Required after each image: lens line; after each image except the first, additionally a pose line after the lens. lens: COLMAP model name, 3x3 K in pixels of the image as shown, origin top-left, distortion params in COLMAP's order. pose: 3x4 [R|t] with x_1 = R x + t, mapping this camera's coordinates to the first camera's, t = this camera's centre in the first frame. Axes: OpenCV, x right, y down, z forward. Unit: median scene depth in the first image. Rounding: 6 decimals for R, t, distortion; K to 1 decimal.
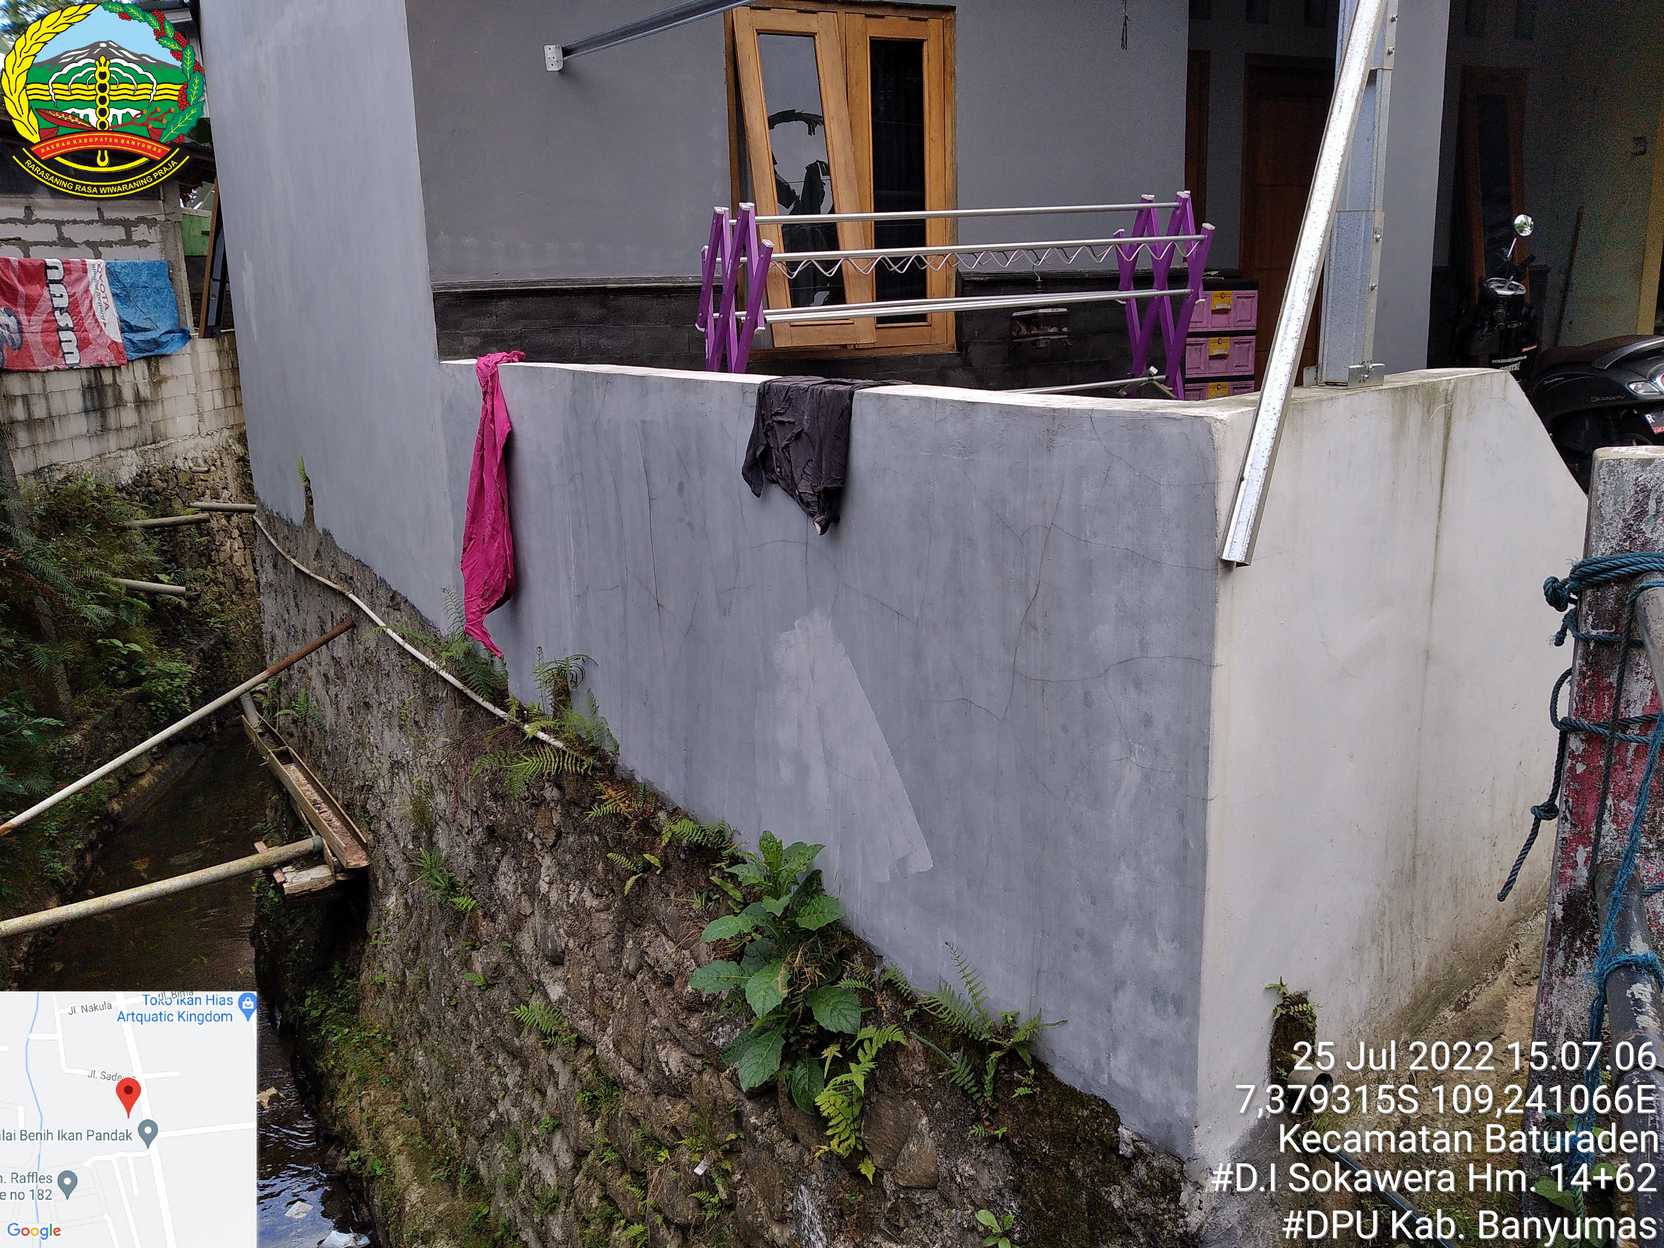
lens RADIAL K [[1390.6, 0, 842.3], [0, 1390.6, 626.7], [0, 0, 1]] dist [0.035332, -0.089763]
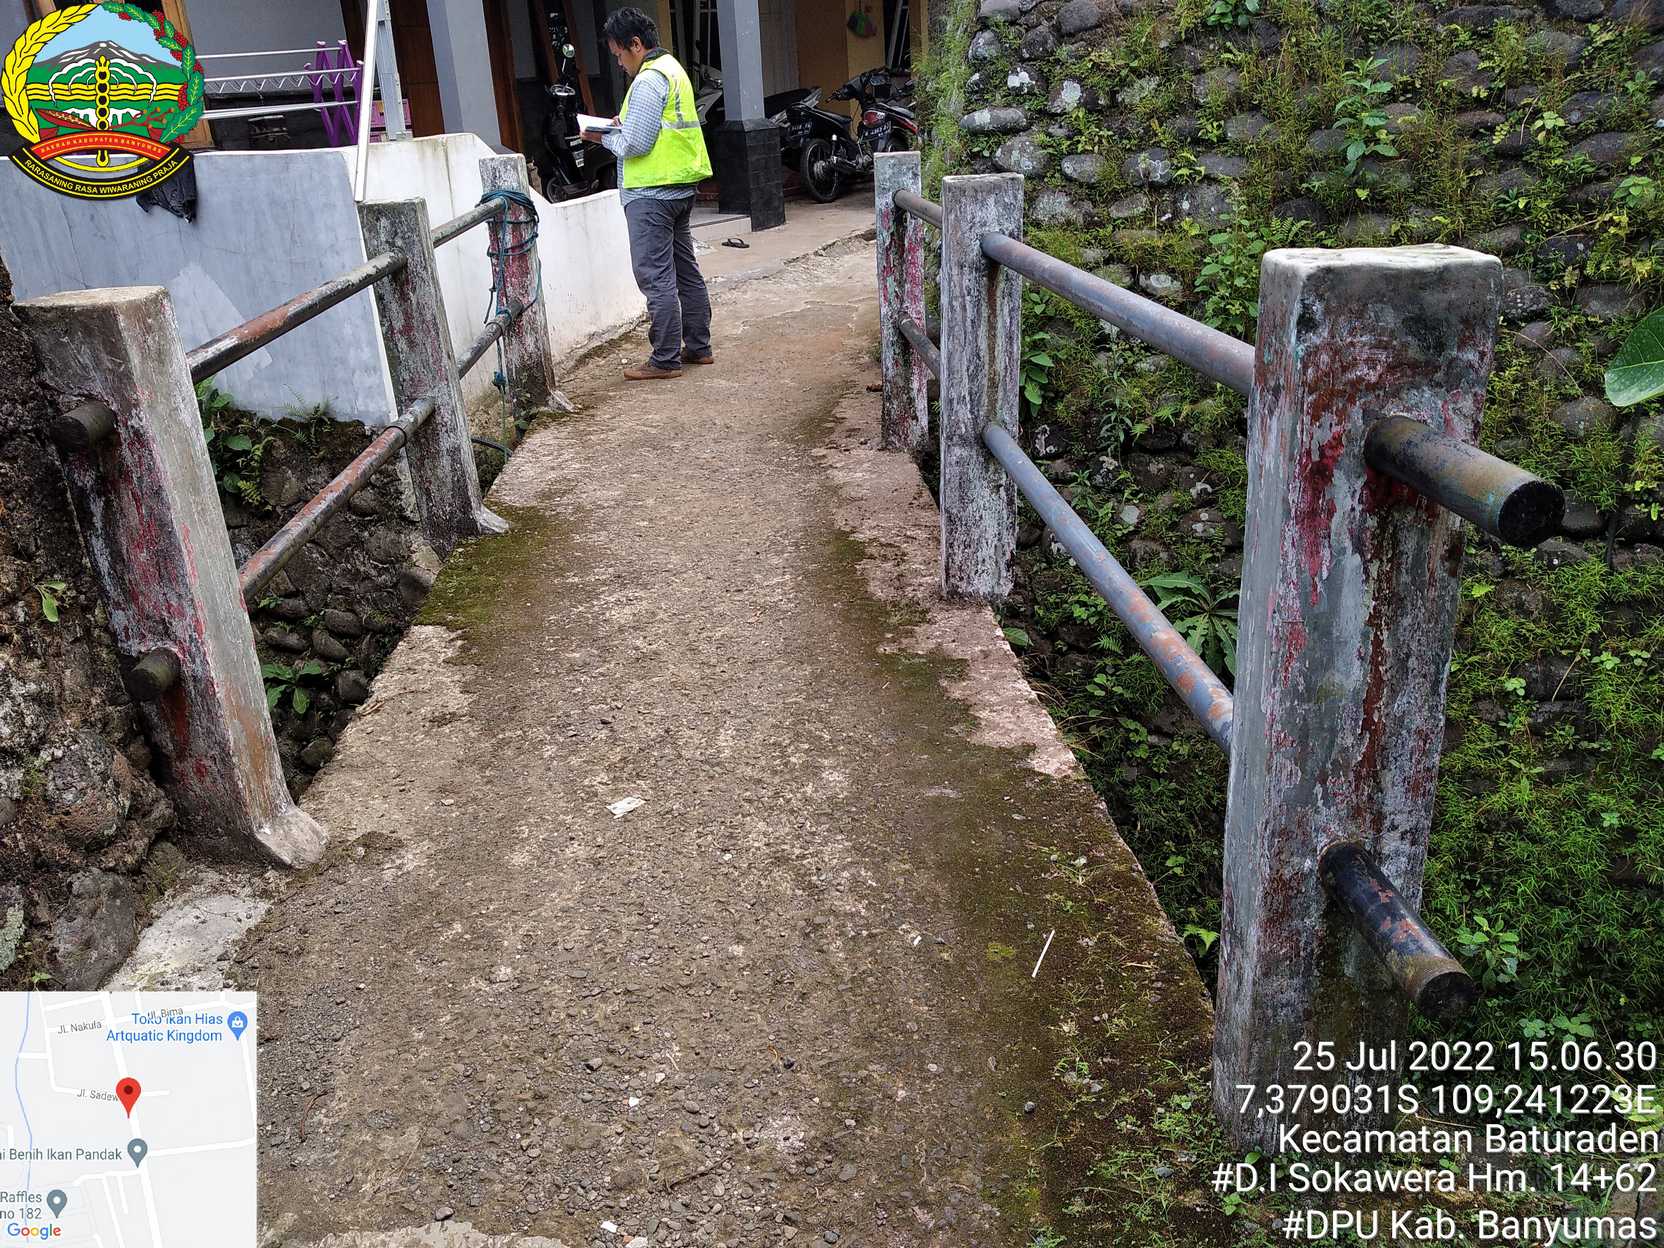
lens RADIAL K [[1390.6, 0, 823.0], [0, 1390.6, 614.6], [0, 0, 1]] dist [0.035332, -0.089763]
pose [[0.874559, -0.198951, 0.442227, -0.131316], [0.143731, 0.977333, 0.155442, 0.189840], [-0.463129, -0.072381, 0.883331, -0.819769]]
